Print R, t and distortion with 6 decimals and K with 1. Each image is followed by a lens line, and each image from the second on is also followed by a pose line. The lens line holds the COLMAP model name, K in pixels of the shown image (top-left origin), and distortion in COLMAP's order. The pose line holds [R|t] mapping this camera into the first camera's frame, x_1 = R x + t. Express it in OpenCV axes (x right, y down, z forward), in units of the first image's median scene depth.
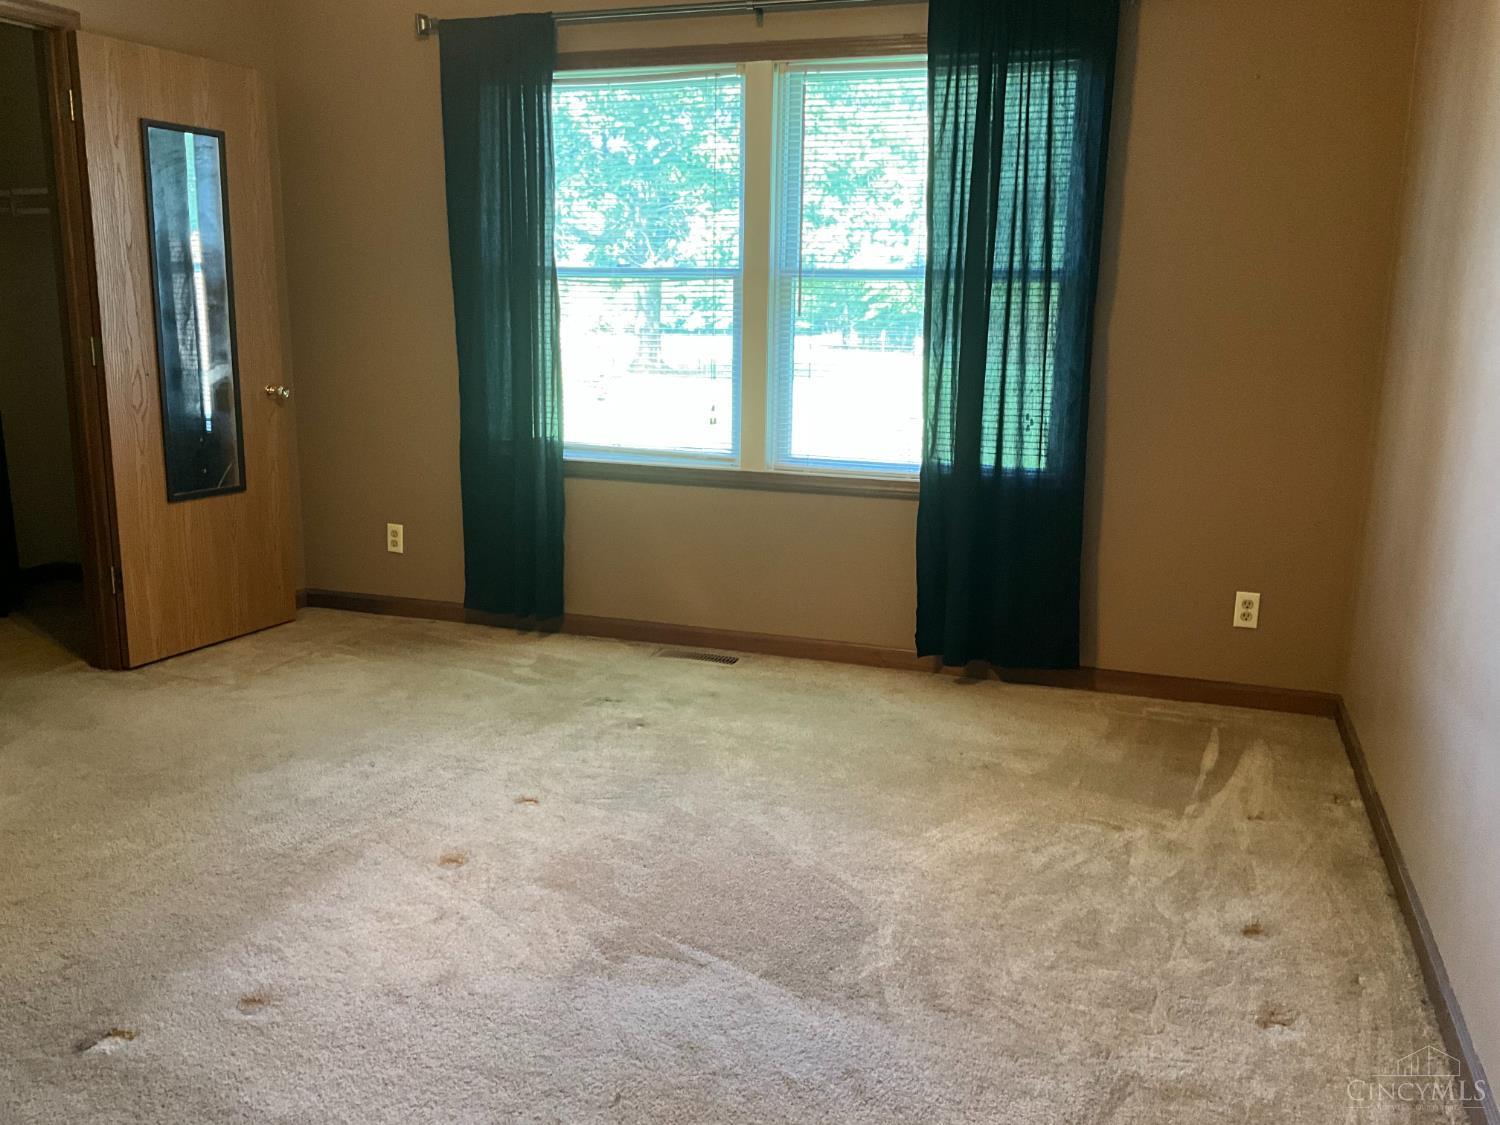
lens RADIAL K [[1236.1, 0, 748.2], [0, 1236.1, 566.0], [0, 0, 1]] dist [0.115523, -0.239328]
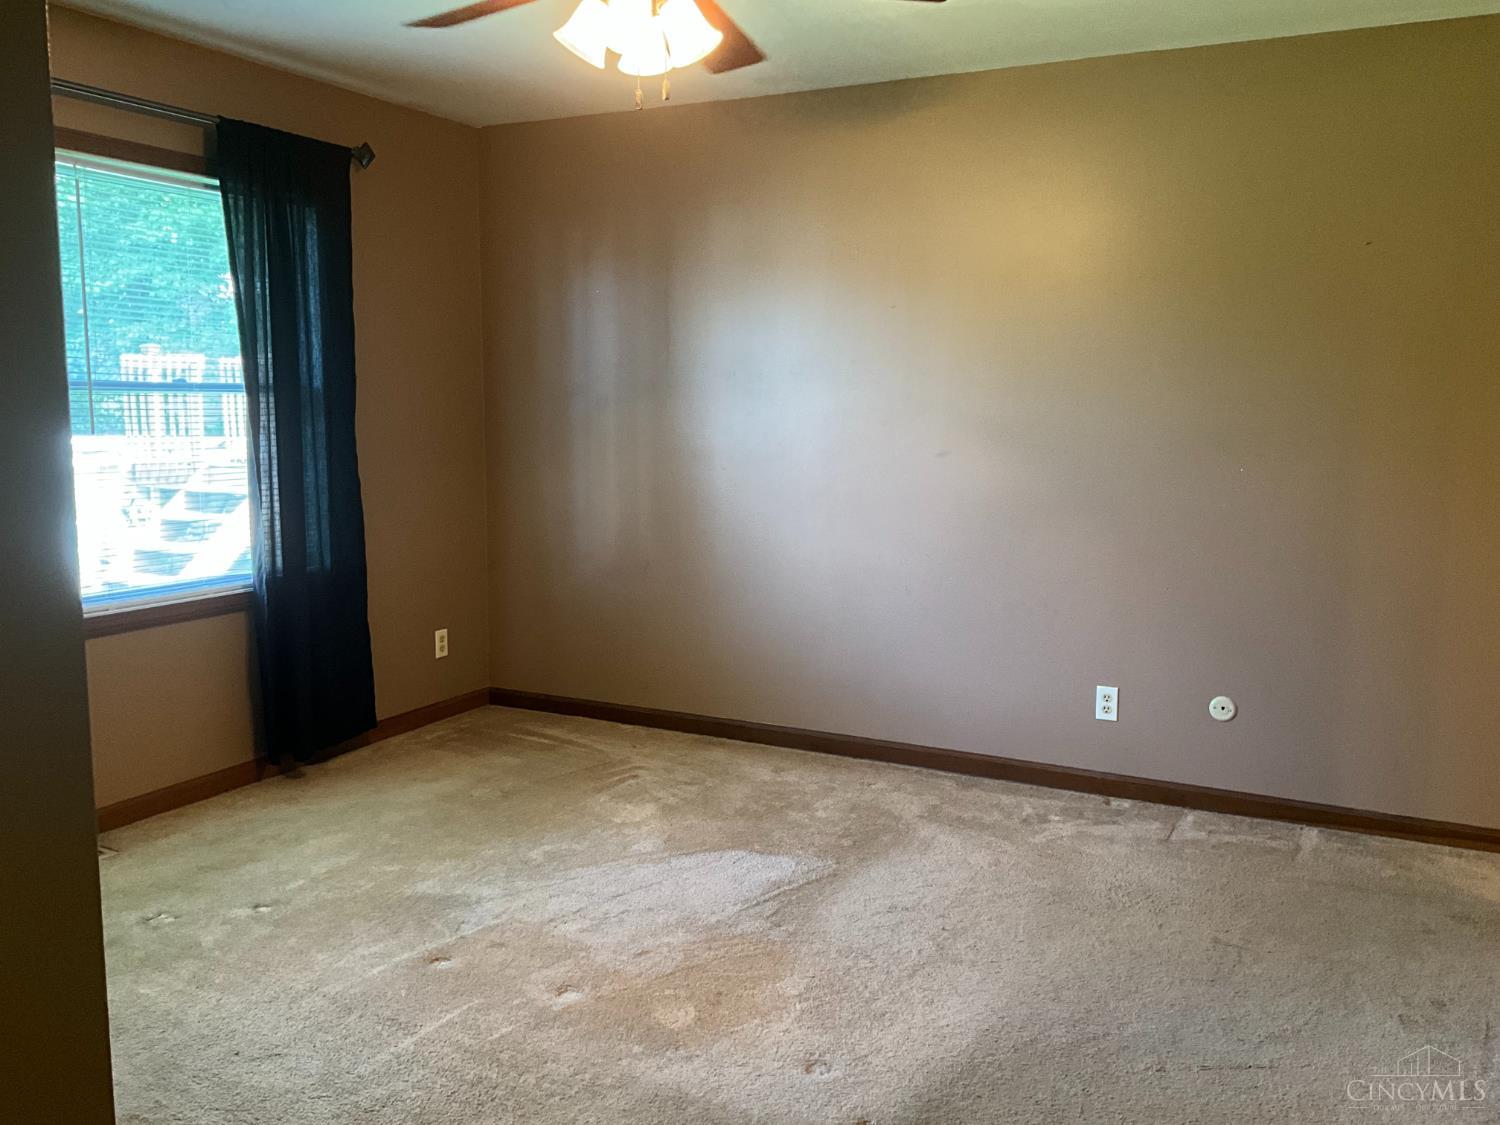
lens RADIAL K [[1236.1, 0, 748.2], [0, 1236.1, 566.0], [0, 0, 1]] dist [0.115523, -0.239328]
pose [[0.138421, -0.145949, 0.979560, -0.864694], [0.199089, 0.972992, 0.116837, -0.138846], [-0.970156, 0.178847, 0.163739, 0.480129]]
